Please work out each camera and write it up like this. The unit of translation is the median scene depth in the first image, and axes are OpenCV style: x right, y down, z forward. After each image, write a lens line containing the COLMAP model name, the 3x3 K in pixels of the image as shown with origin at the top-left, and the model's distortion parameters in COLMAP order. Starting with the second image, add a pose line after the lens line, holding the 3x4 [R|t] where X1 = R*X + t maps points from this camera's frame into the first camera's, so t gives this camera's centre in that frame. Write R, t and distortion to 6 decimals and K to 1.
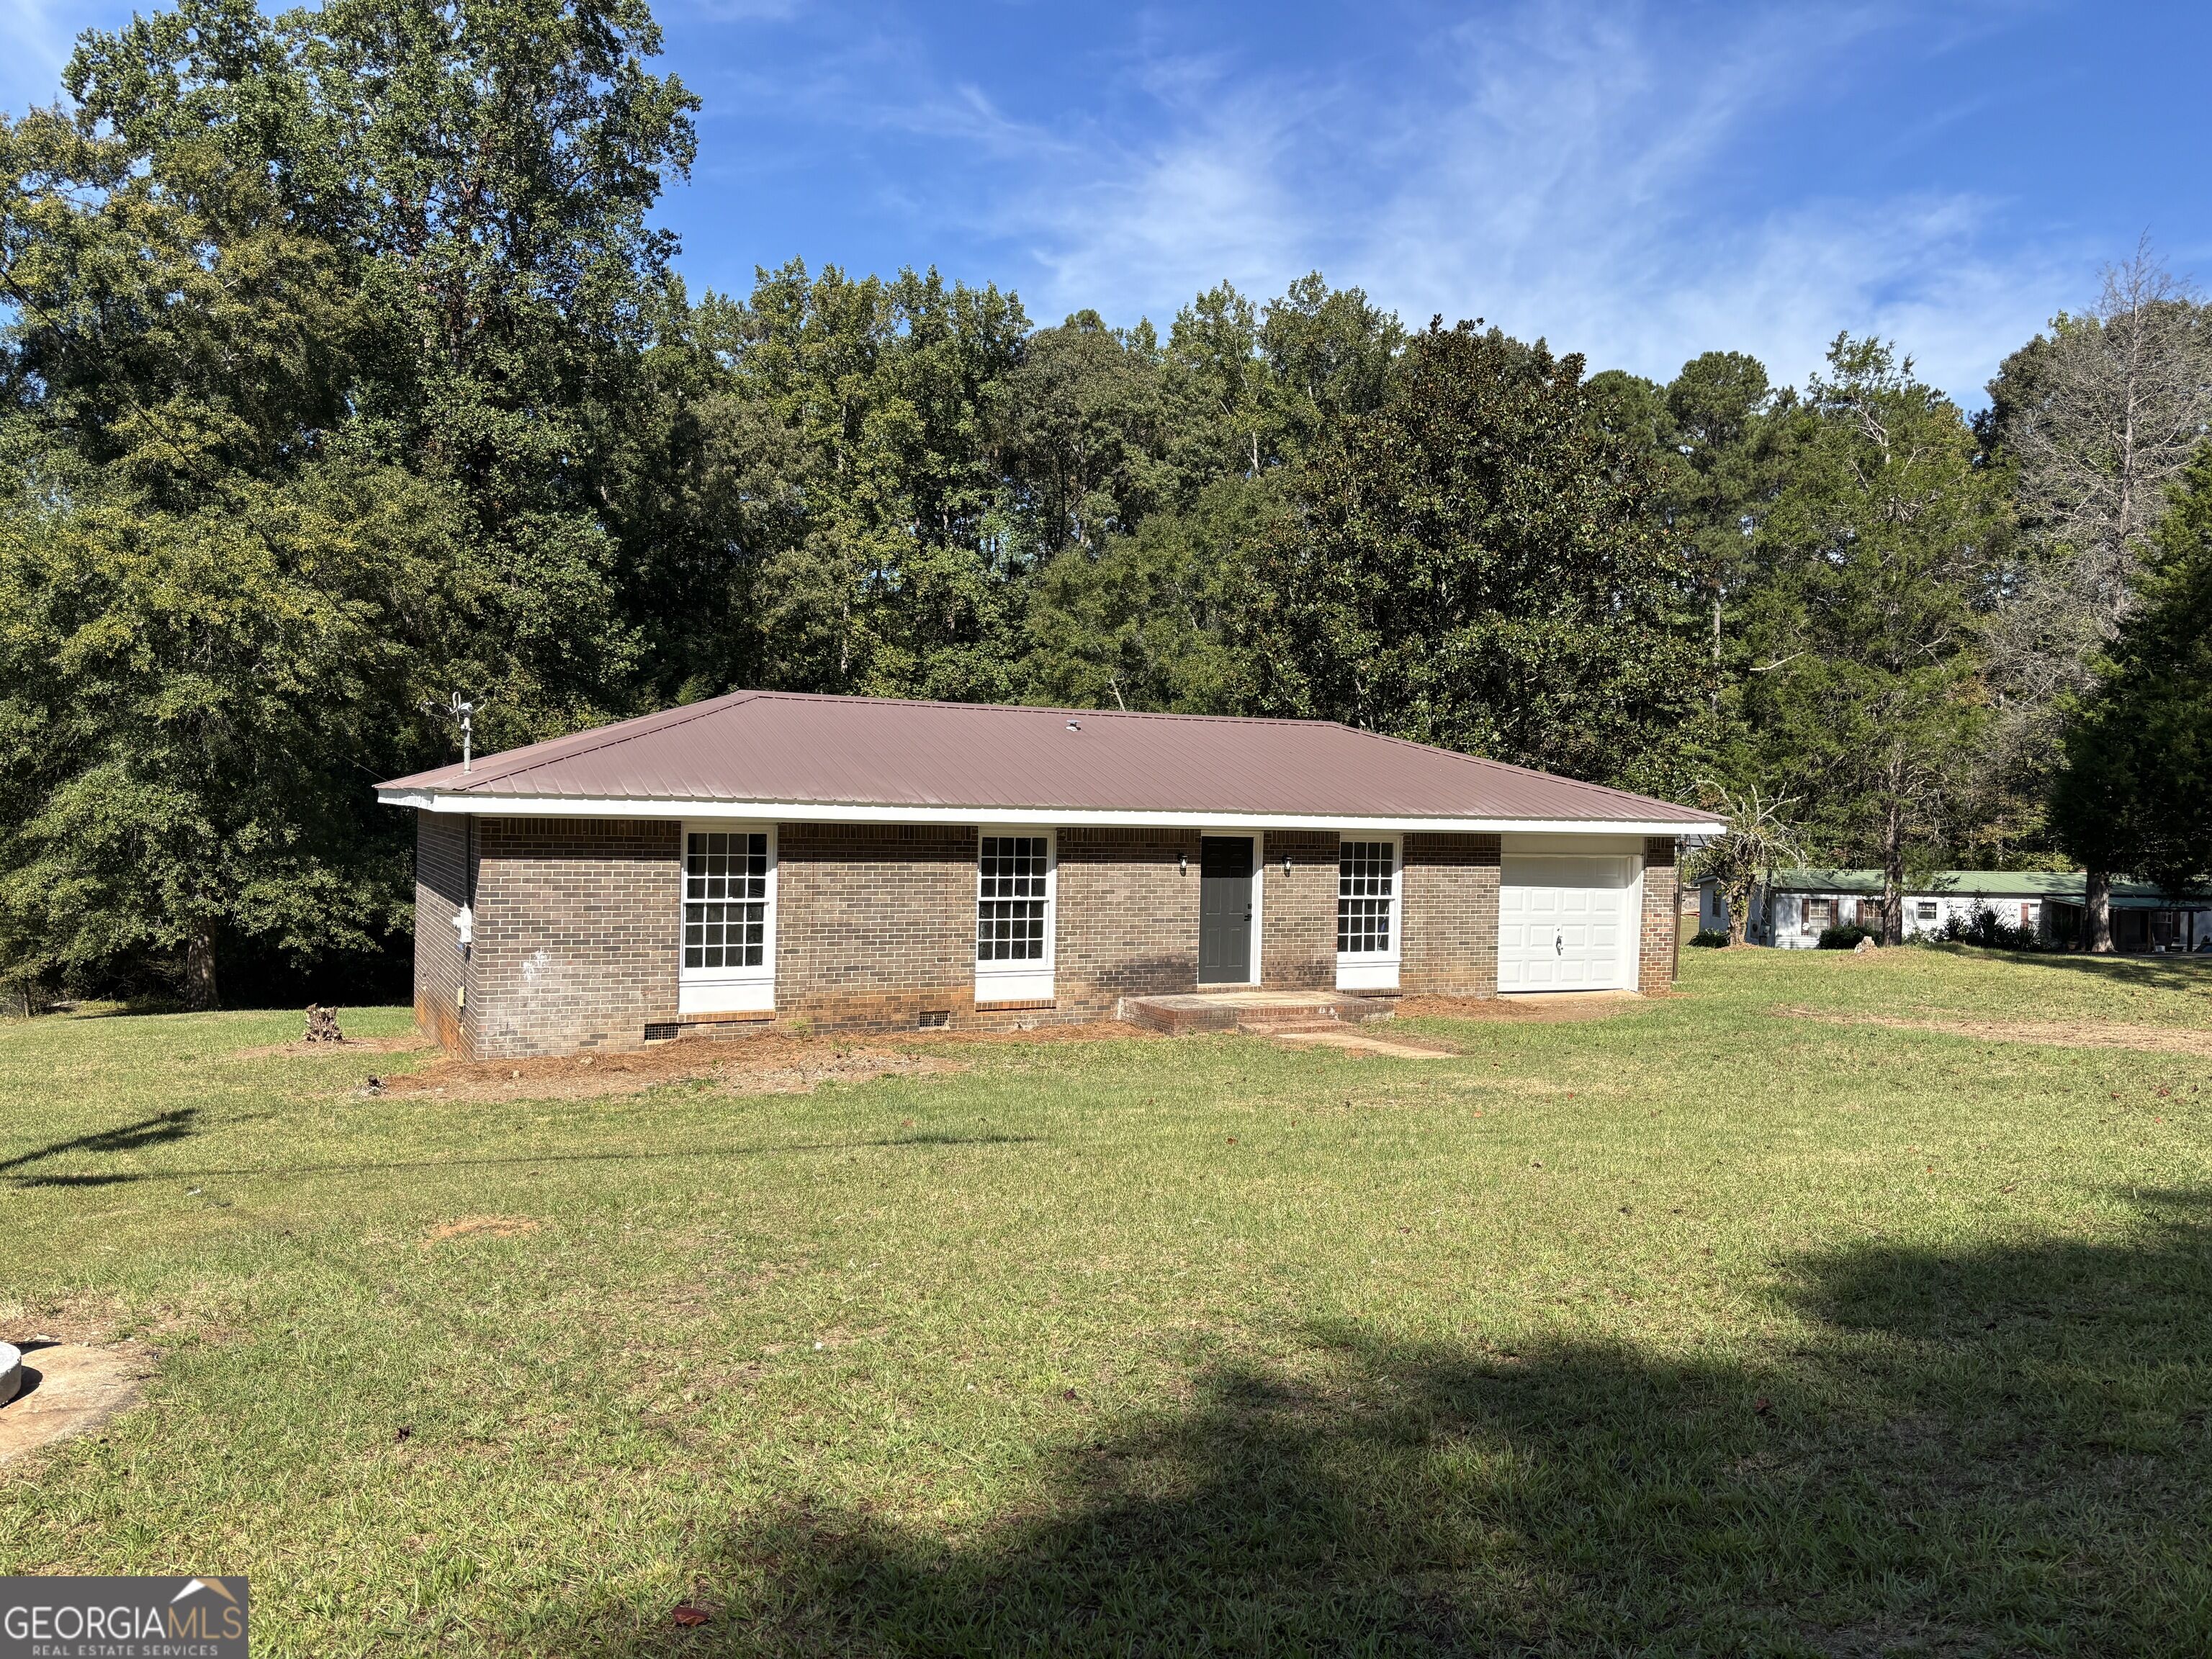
lens RADIAL K [[1651.5, 0, 1121.2], [0, 1651.5, 832.5], [0, 0, 1]] dist [0.037795, 0.002602]
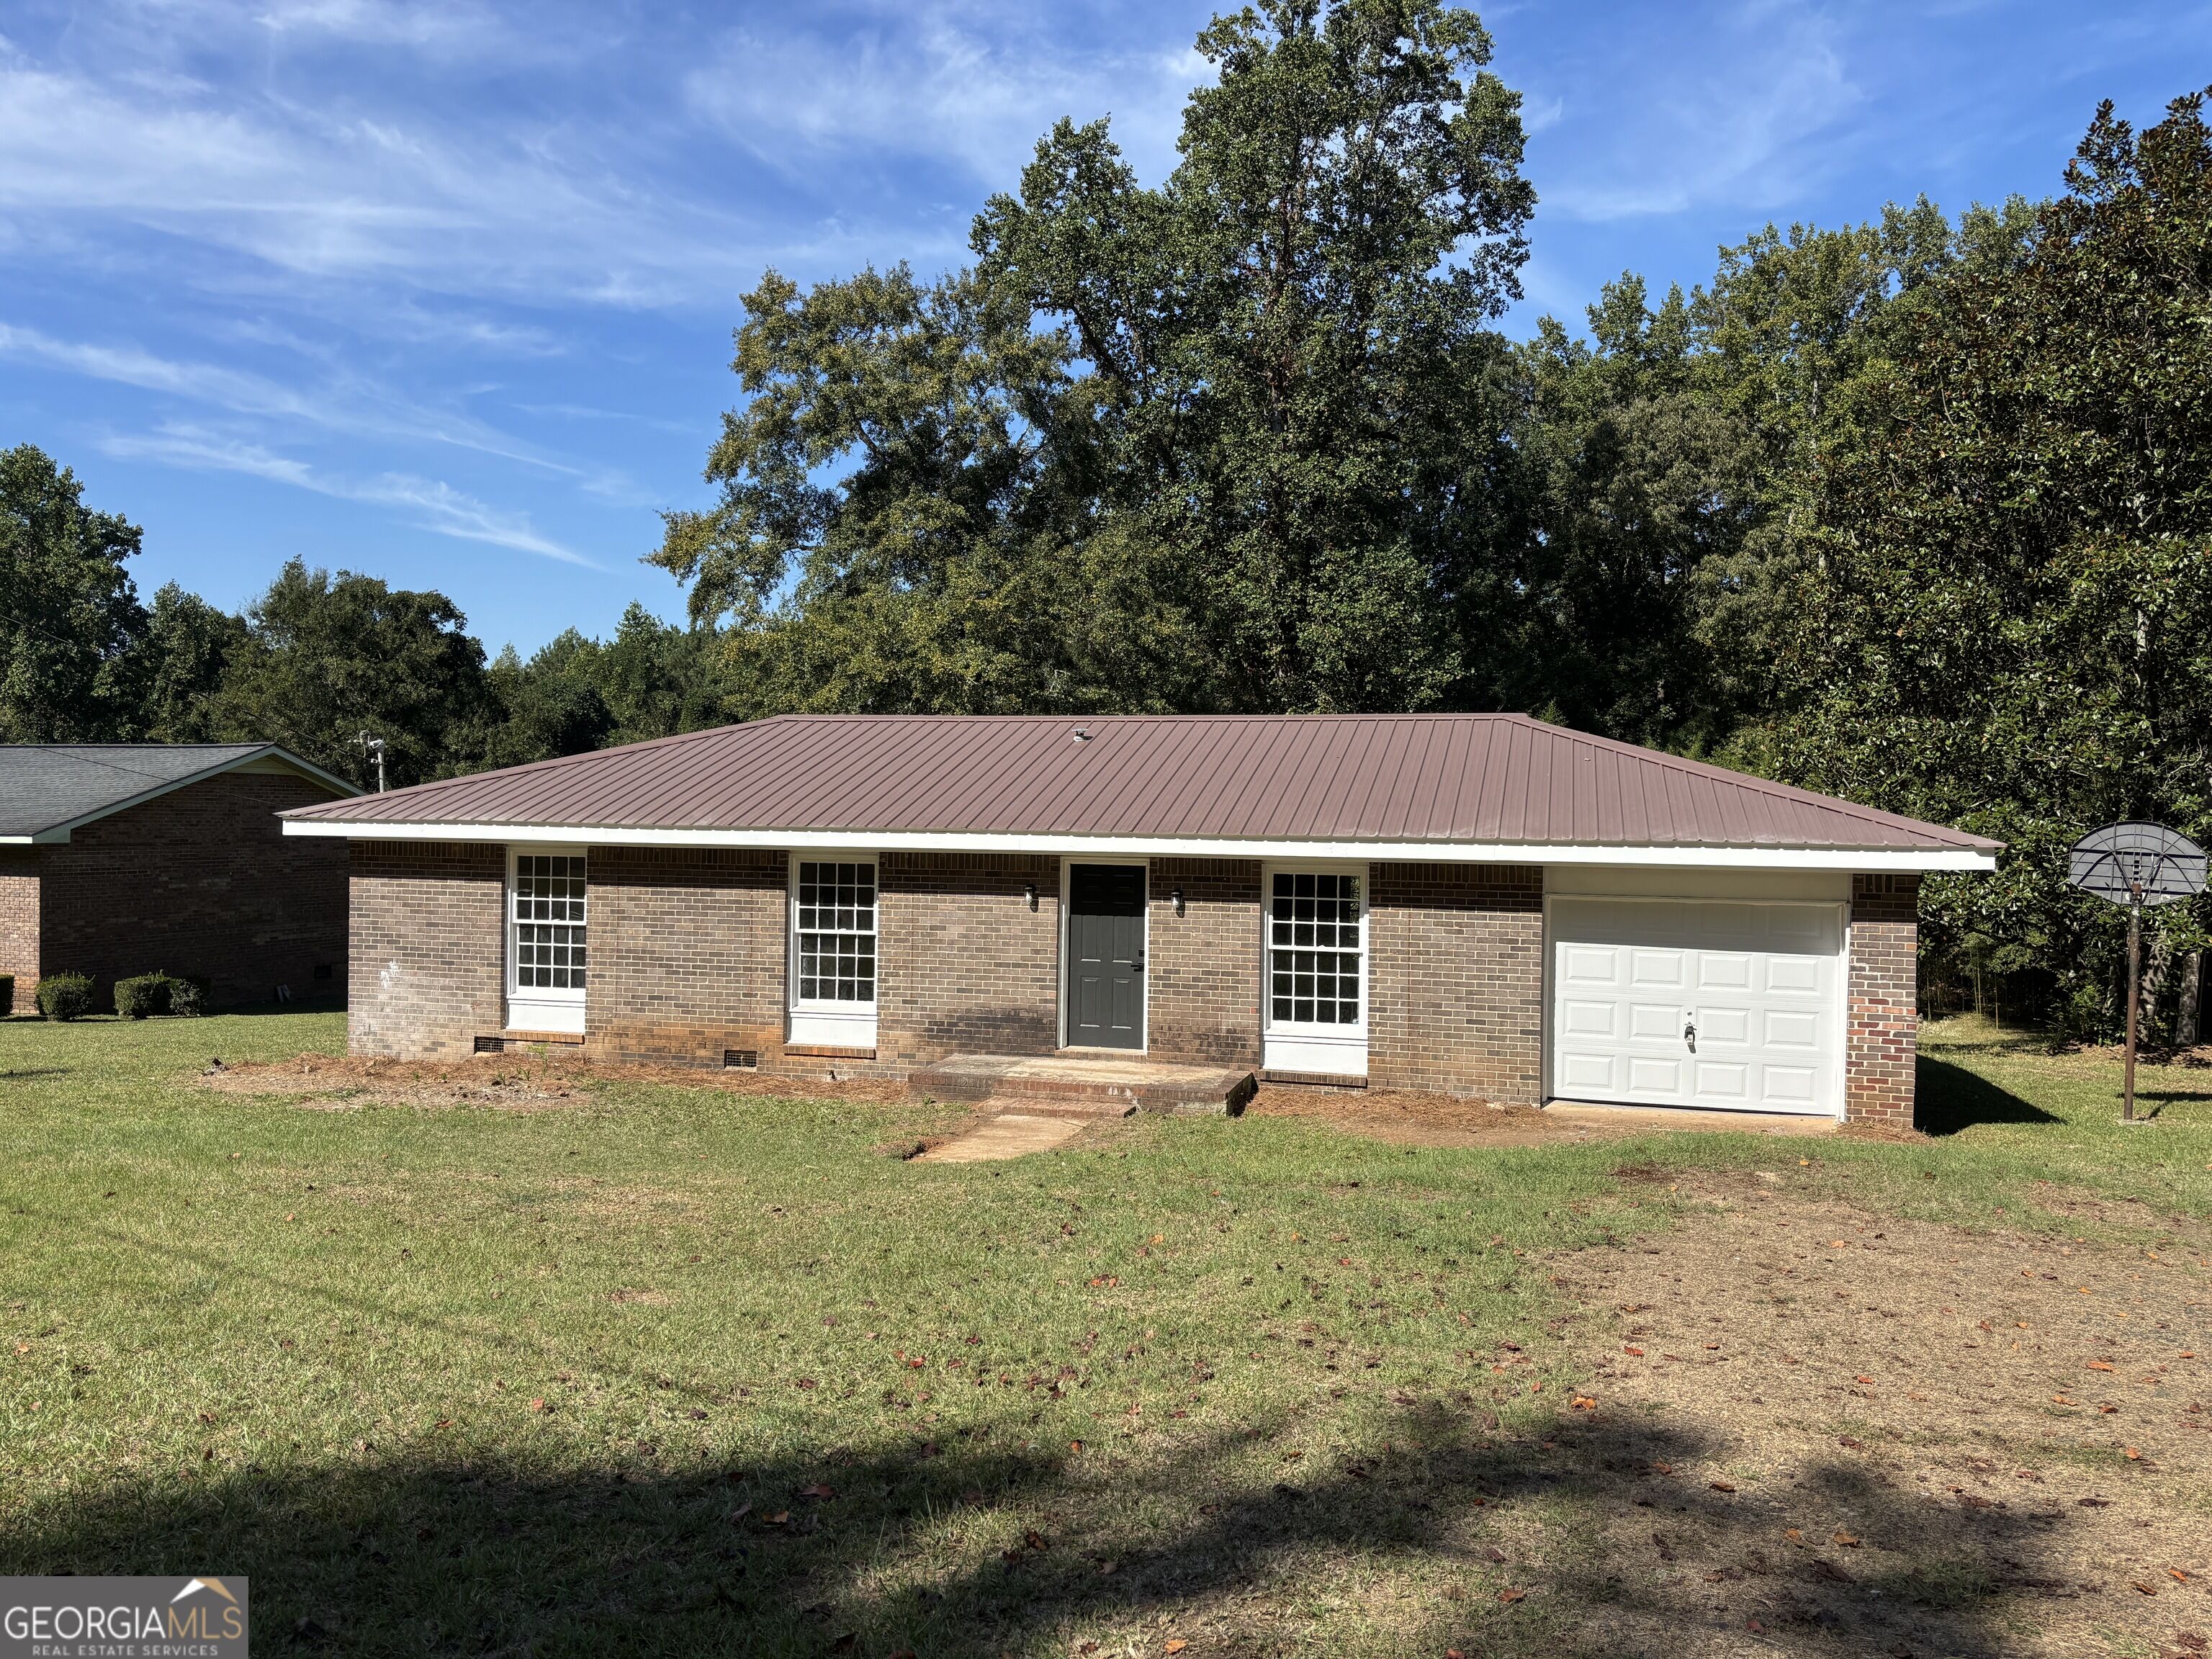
lens RADIAL K [[1797.1, 0, 1105.8], [0, 1797.1, 699.1], [0, 0, 1]] dist [-0.002553, -0.007469]
pose [[0.741503, -0.058929, -0.668357, 0.625875], [-0.011667, 0.994852, -0.100661, 0.009579], [0.670848, 0.082438, 0.736999, 0.325742]]
